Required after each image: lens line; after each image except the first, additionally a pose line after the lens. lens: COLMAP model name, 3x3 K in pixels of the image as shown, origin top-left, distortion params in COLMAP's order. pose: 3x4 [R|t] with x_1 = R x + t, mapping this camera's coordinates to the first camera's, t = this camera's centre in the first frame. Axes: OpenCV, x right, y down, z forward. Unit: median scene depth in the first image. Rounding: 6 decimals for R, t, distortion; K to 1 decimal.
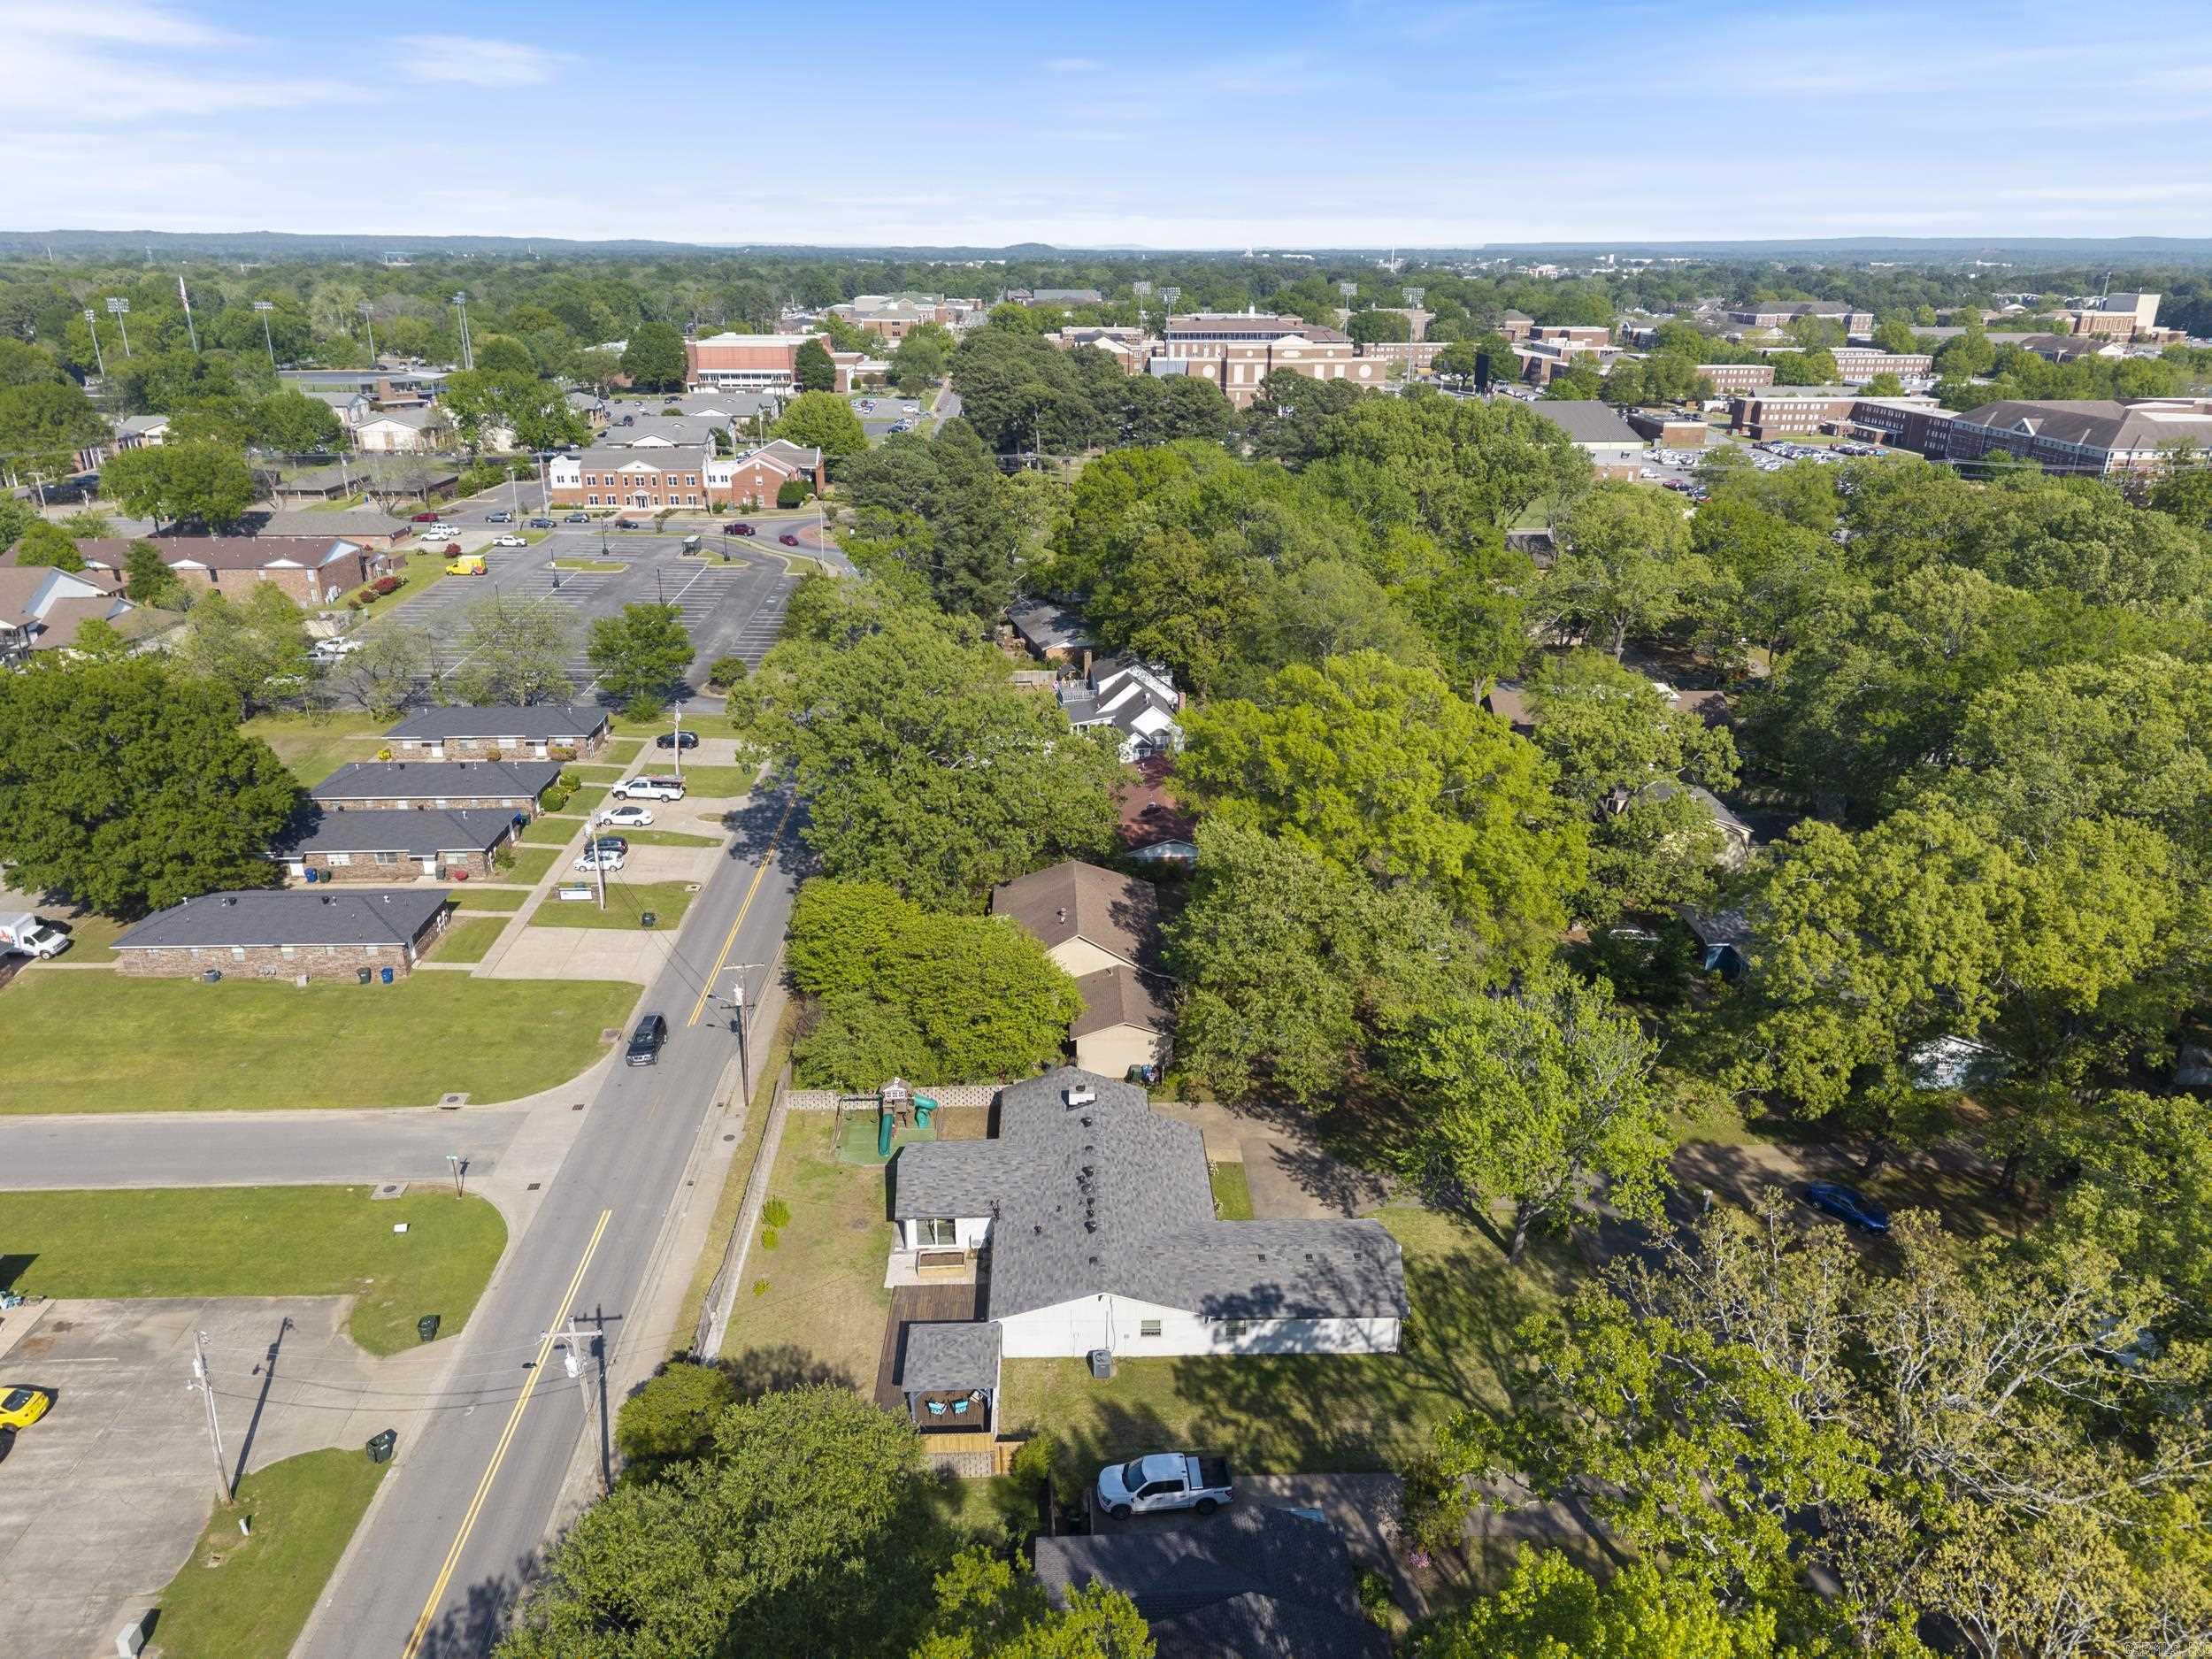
lens RADIAL K [[1528.3, 0, 1107.1], [0, 1528.3, 909.2], [0, 0, 1]] dist [0.000111, 0.000541]
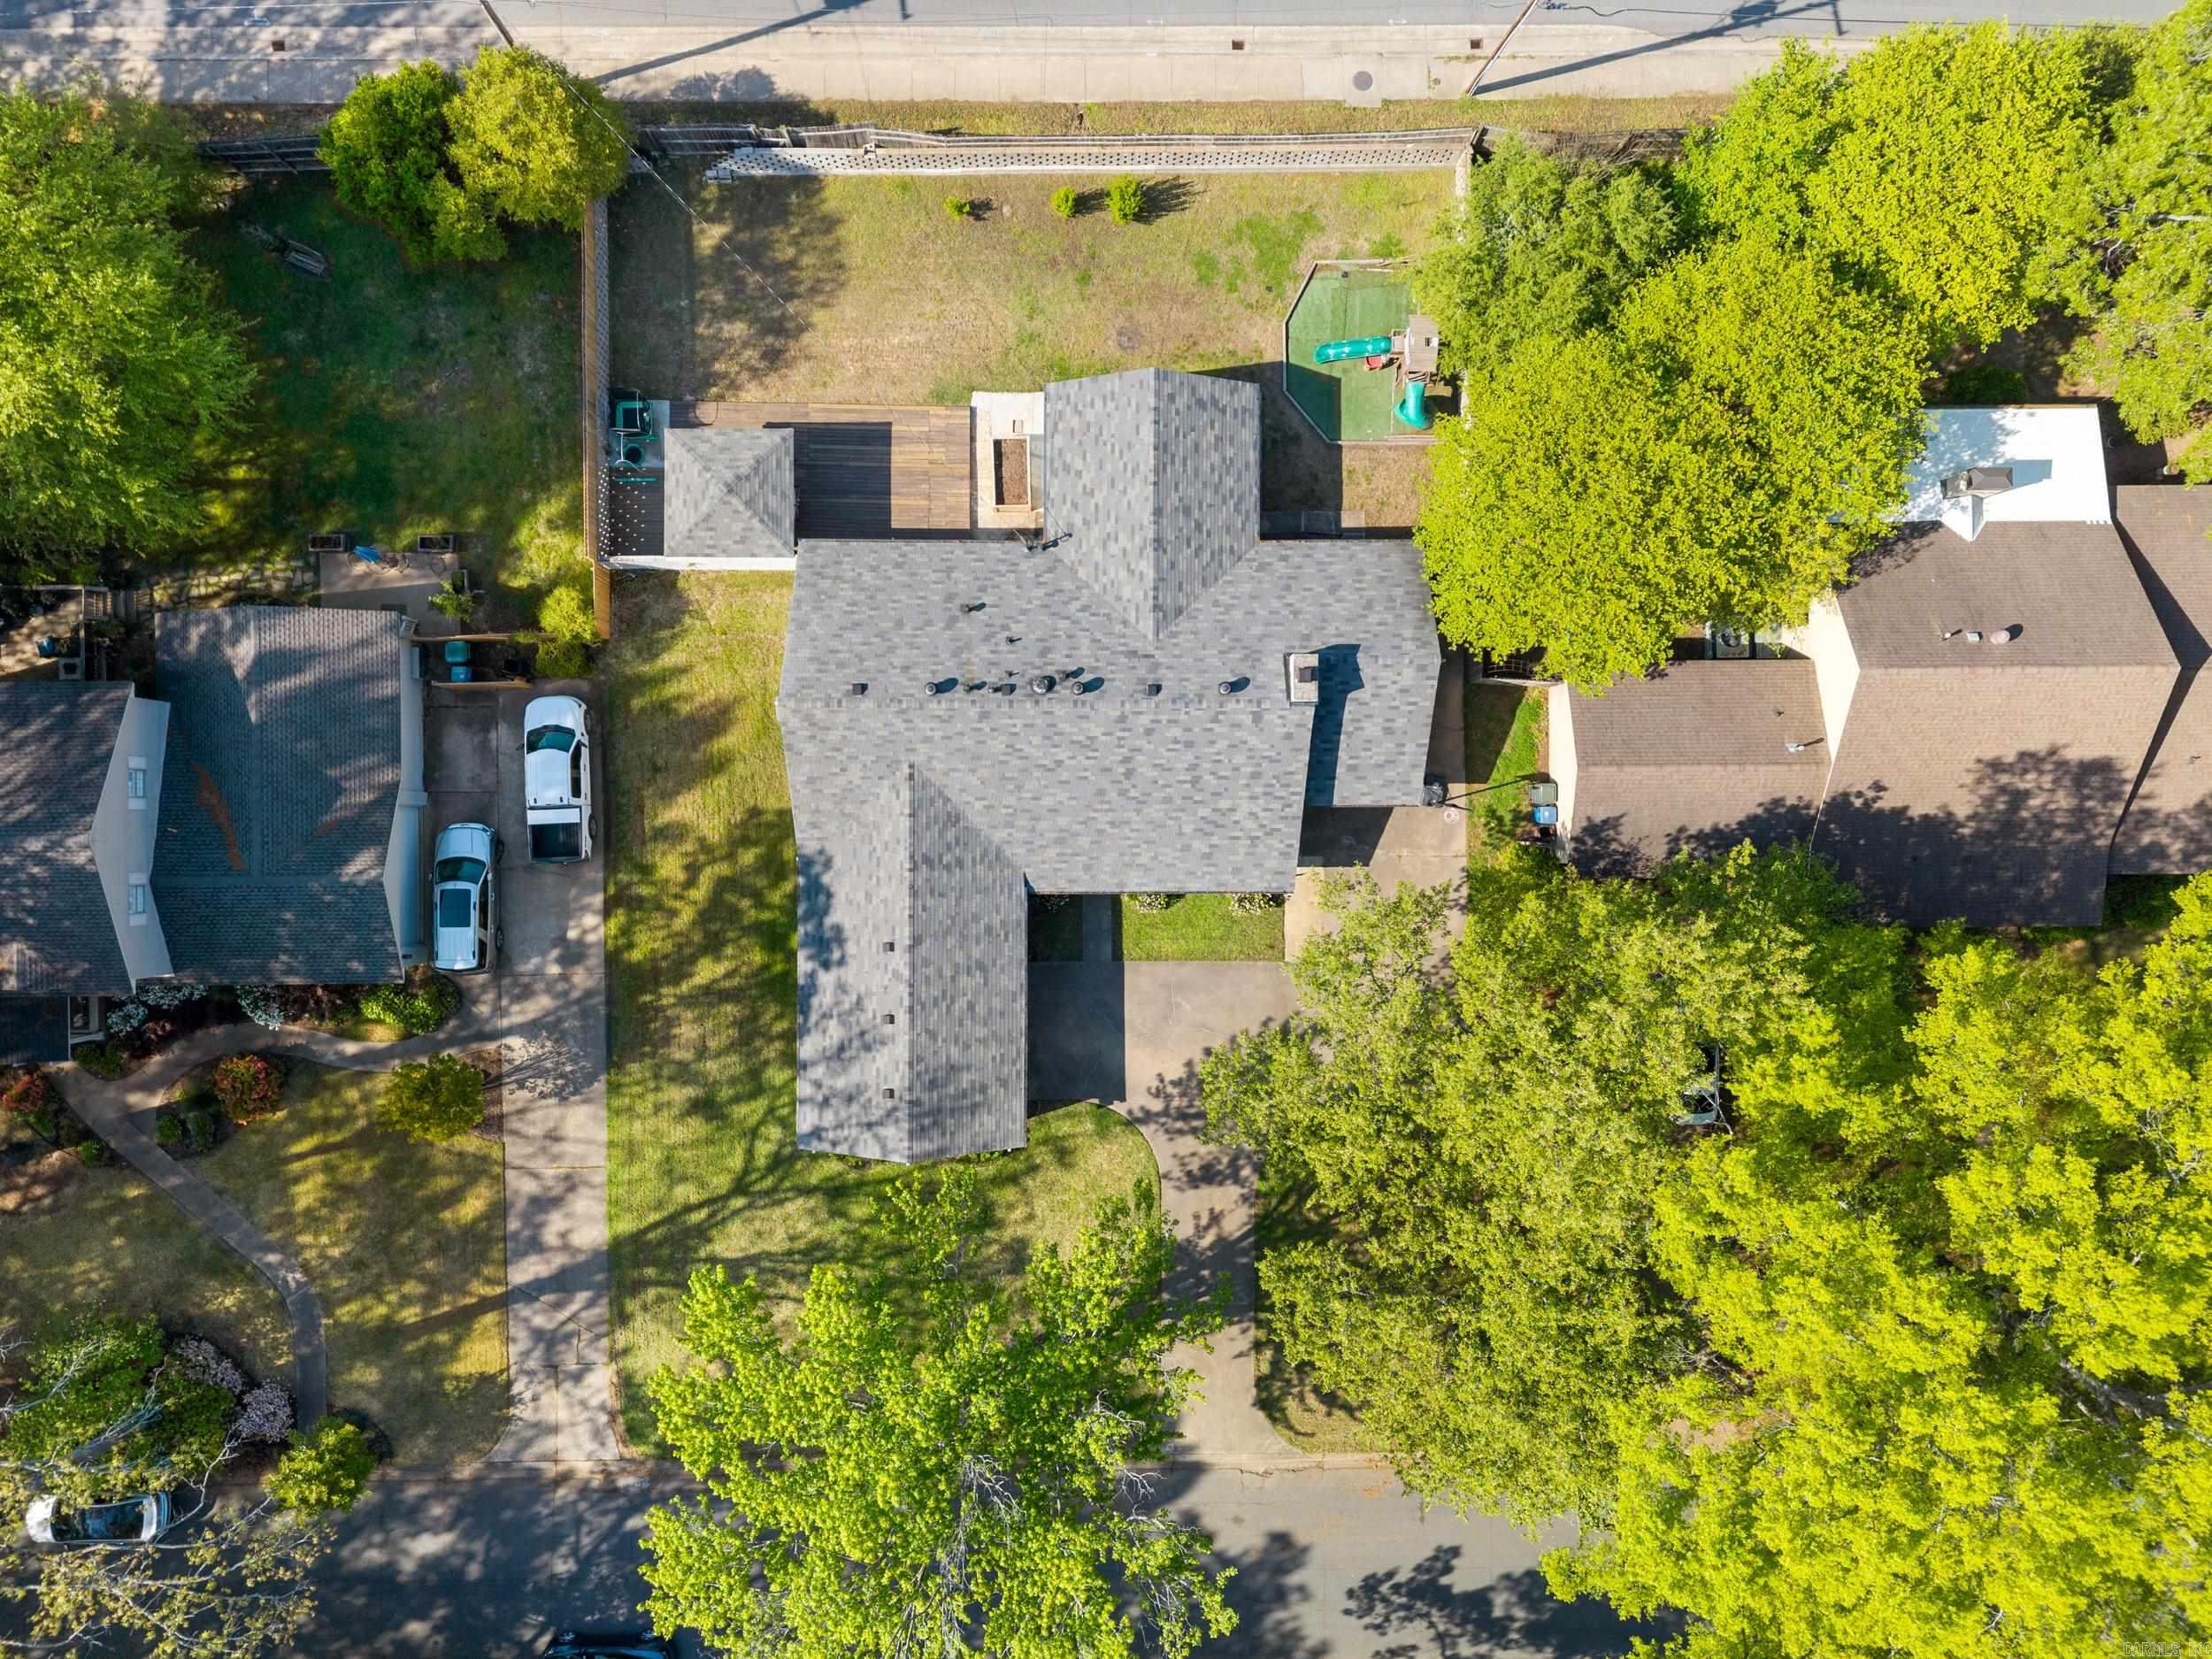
lens RADIAL K [[1554.5, 0, 1063.0], [0, 1554.5, 827.8], [0, 0, 1]] dist [0.004904, -0.003110]
pose [[-0.032570, 0.999469, -0.000836, 0.042511], [-0.410982, -0.012631, 0.911556, -0.368613], [0.911062, 0.030033, 0.411175, 0.705476]]
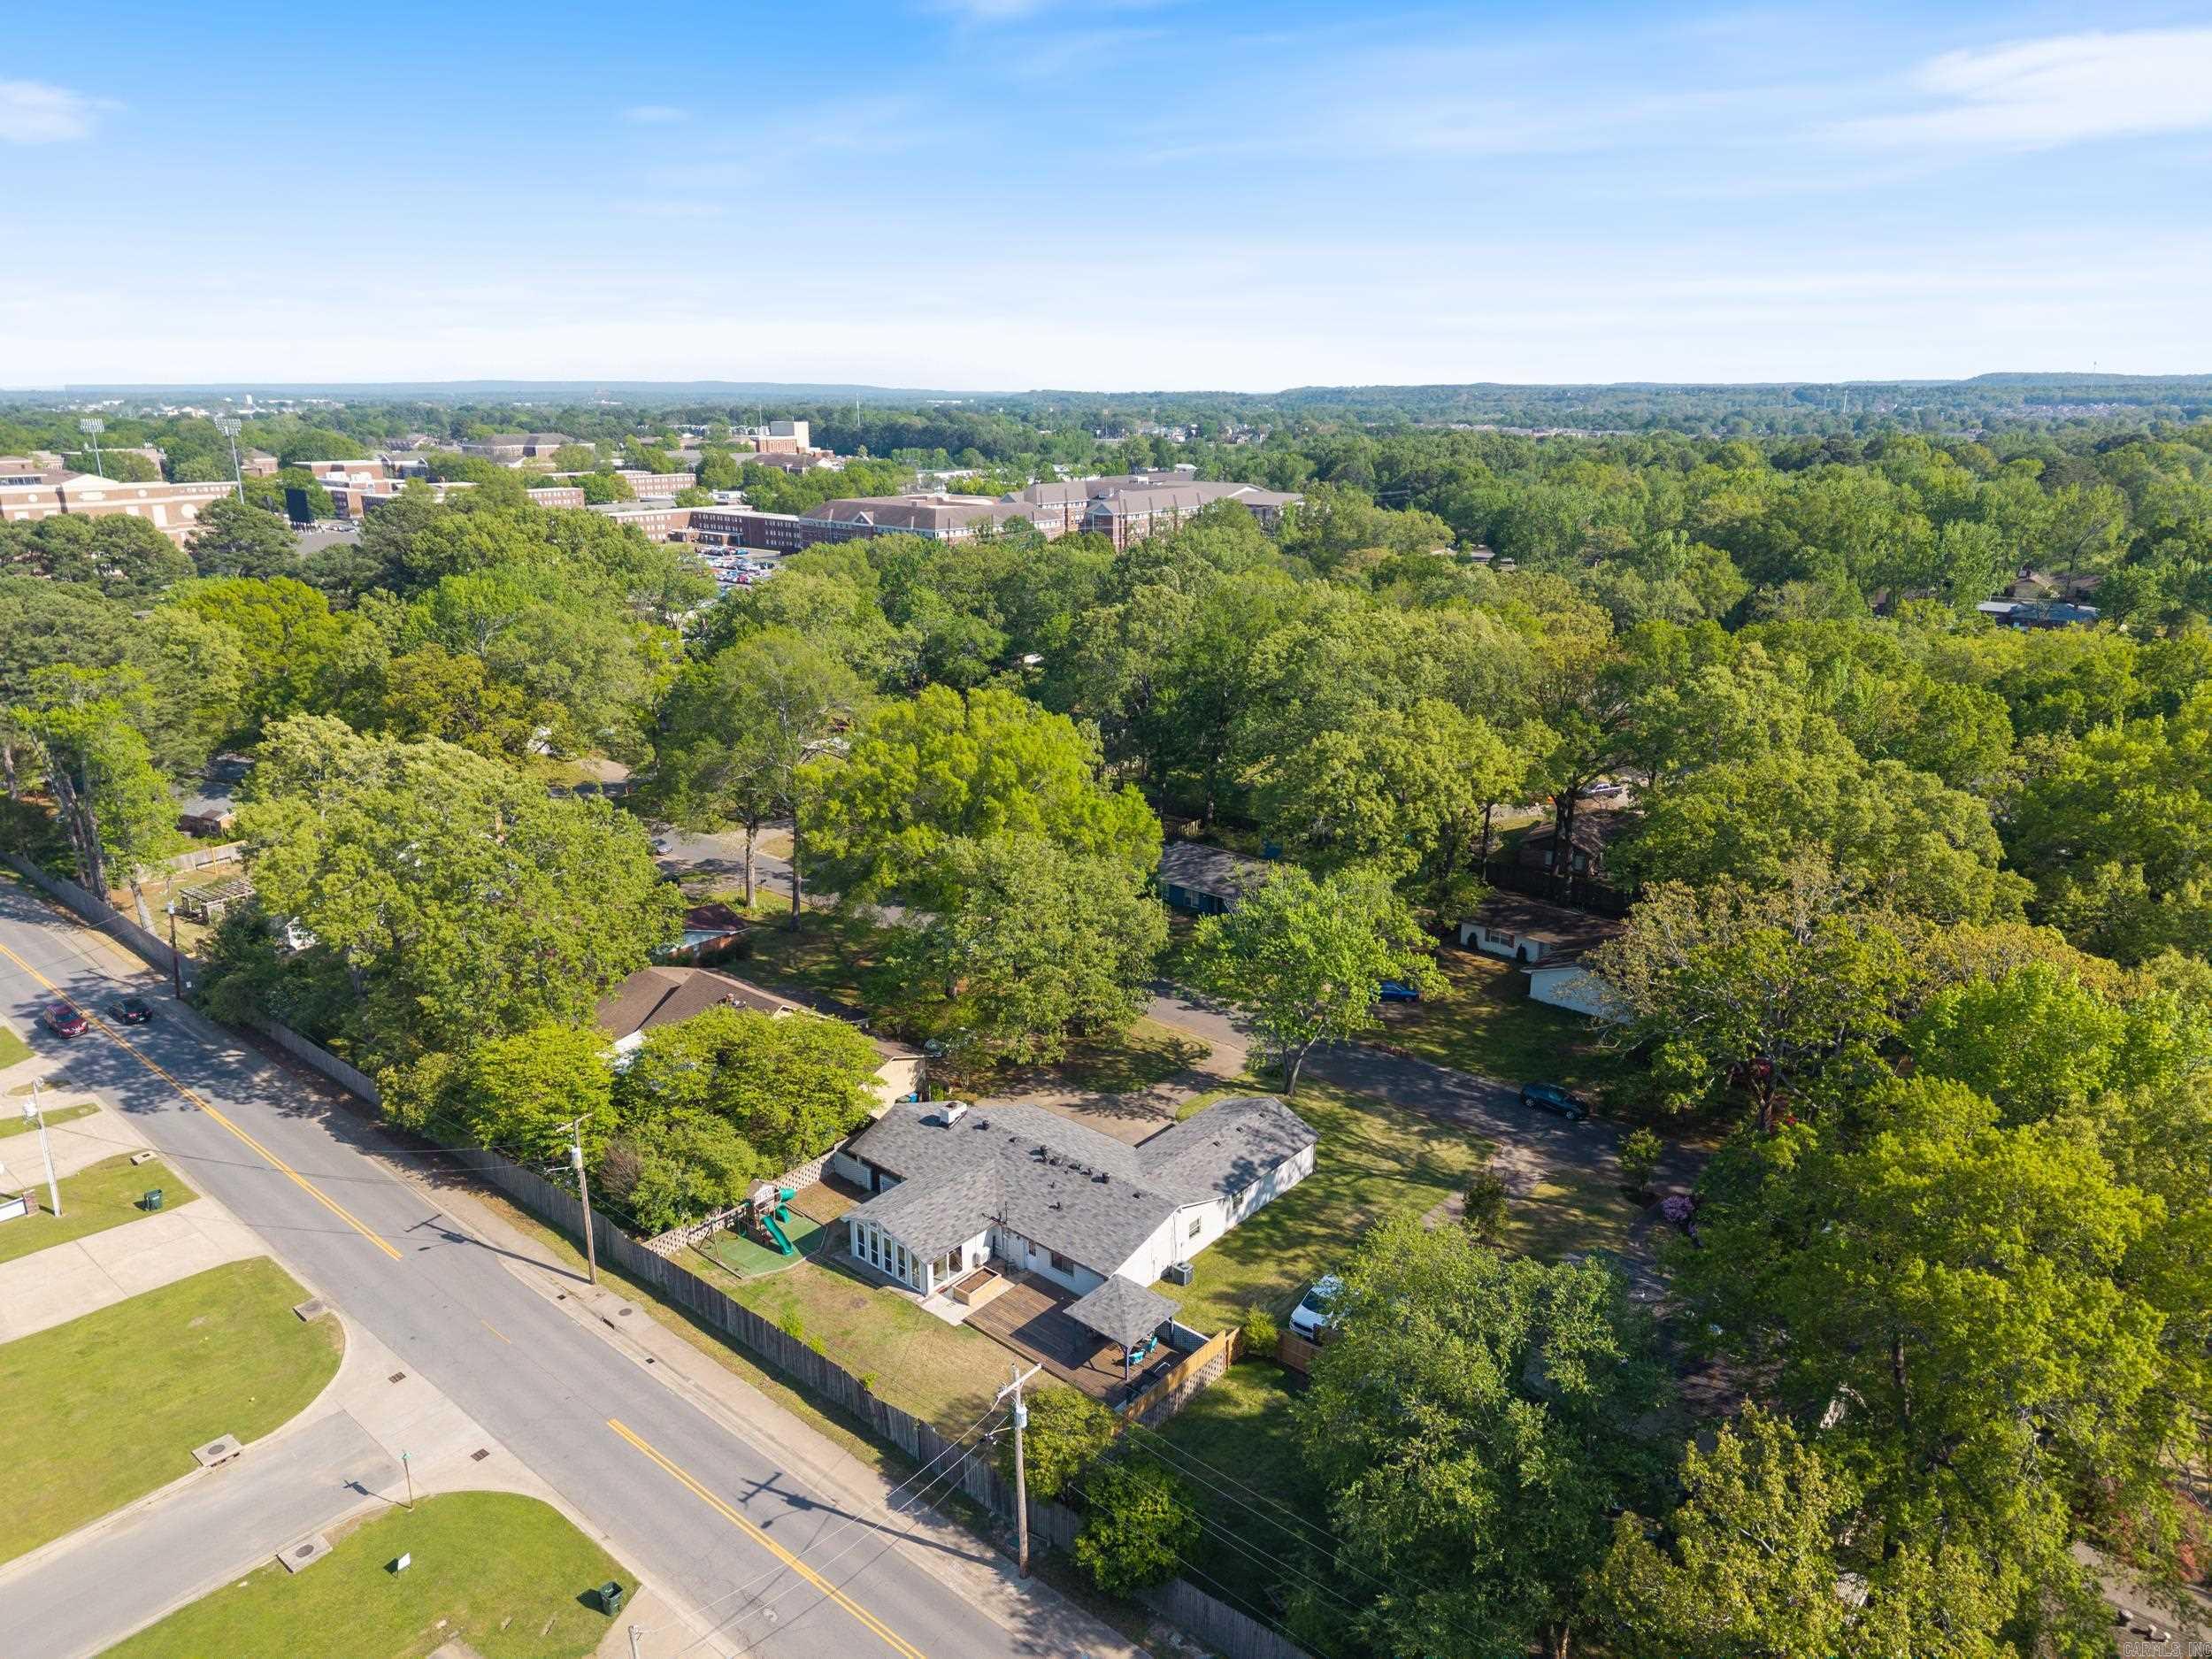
lens RADIAL K [[1533.5, 0, 1195.9], [0, 1533.5, 828.0], [0, 0, 1]] dist [0.001810, 0.000533]
pose [[0.635032, -0.210874, 0.743146, -0.674217], [0.306504, 0.951834, 0.008178, -0.022012], [-0.709076, 0.222584, 0.669079, 0.129452]]
